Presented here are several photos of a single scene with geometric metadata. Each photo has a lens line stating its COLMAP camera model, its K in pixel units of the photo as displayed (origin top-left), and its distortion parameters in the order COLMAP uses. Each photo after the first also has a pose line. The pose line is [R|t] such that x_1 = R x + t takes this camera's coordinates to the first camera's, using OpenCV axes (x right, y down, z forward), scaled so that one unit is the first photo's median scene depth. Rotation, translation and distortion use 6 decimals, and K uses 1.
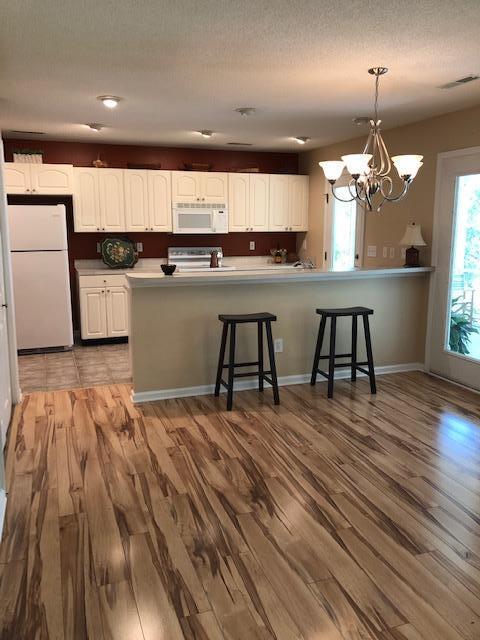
lens RADIAL K [[529.2, 0, 240.1], [0, 529.2, 314.6], [0, 0, 1]] dist [0.090480, -0.169481]
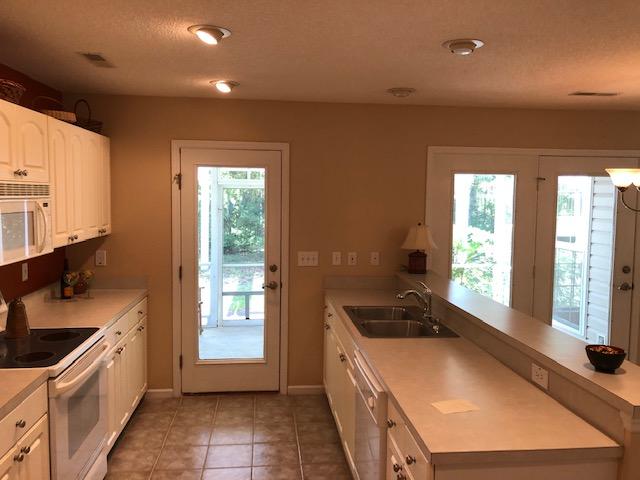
lens RADIAL K [[529.2, 0, 320.0], [0, 529.2, 240.0], [0, 0, 1]] dist [0.090480, -0.169481]
pose [[0.237857, -0.072879, 0.968562, -0.458658], [0.156251, 0.987065, 0.035899, -0.168880], [-0.958650, 0.142800, 0.246168, 0.798448]]
